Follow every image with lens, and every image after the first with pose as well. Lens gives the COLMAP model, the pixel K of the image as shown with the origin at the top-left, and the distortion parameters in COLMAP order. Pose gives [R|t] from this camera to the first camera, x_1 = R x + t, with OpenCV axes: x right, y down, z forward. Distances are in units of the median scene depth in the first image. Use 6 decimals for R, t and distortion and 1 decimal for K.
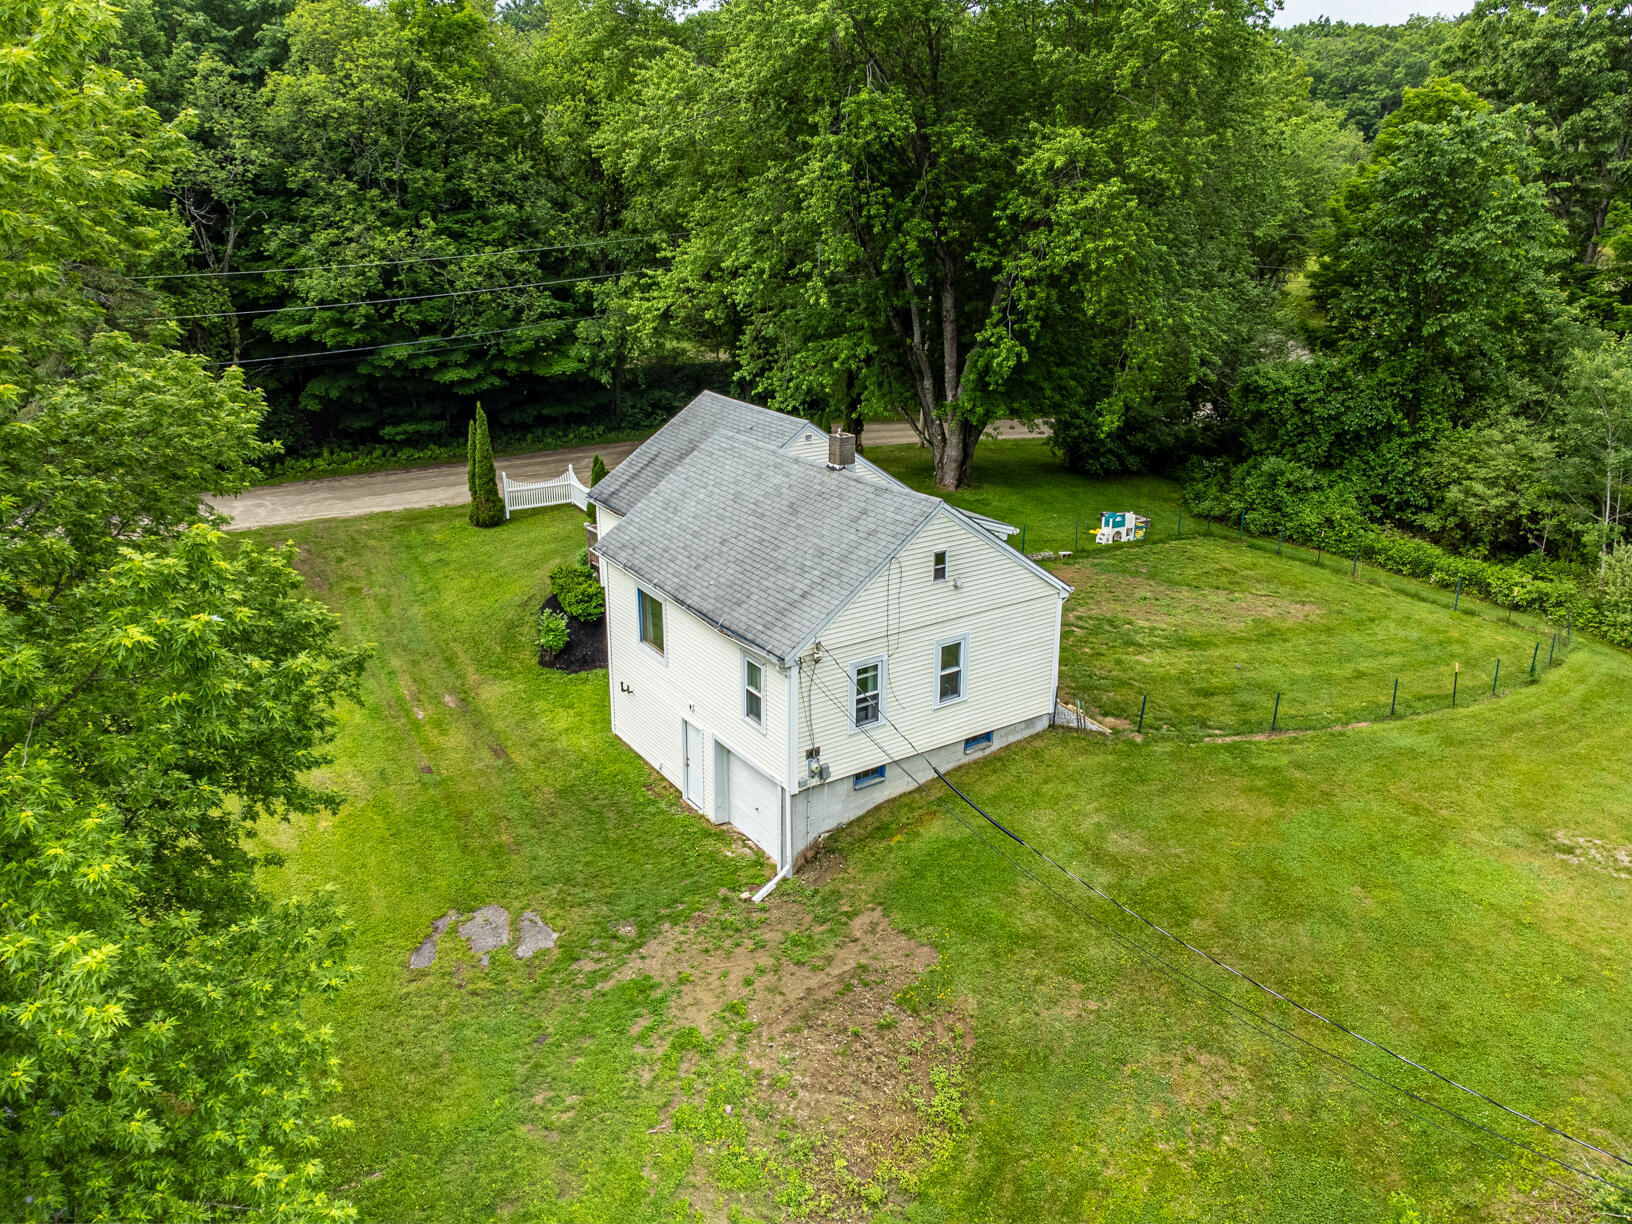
lens RADIAL K [[1162.6, 0, 821.7], [0, 1162.6, 533.6], [0, 0, 1]] dist [-0.003523, -0.005774]
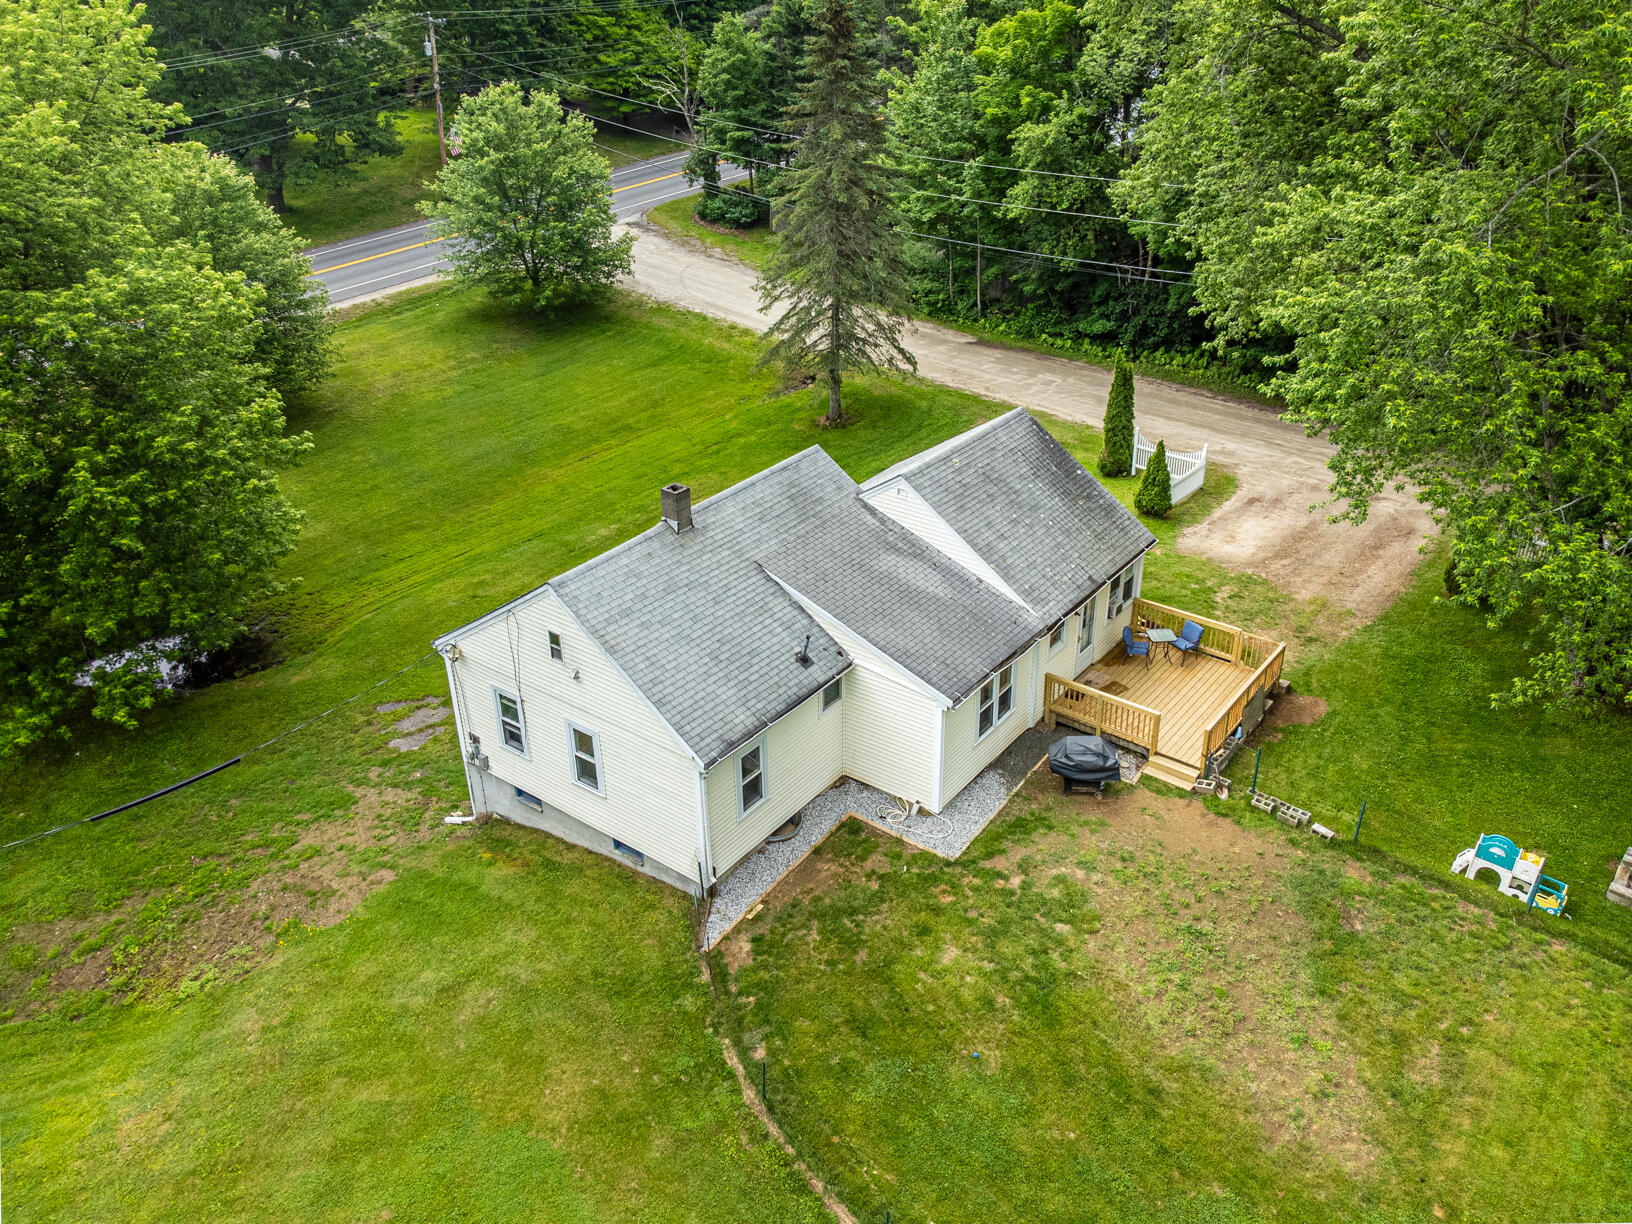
lens RADIAL K [[1279.5, 0, 816.0], [0, 1279.5, 612.0], [0, 0, 1]] dist [0.003290, 0.000522]
pose [[0.330857, 0.452495, -0.828120, 0.683906], [-0.251870, 0.888051, 0.384613, -0.300393], [0.909448, 0.081326, 0.407787, 0.529124]]
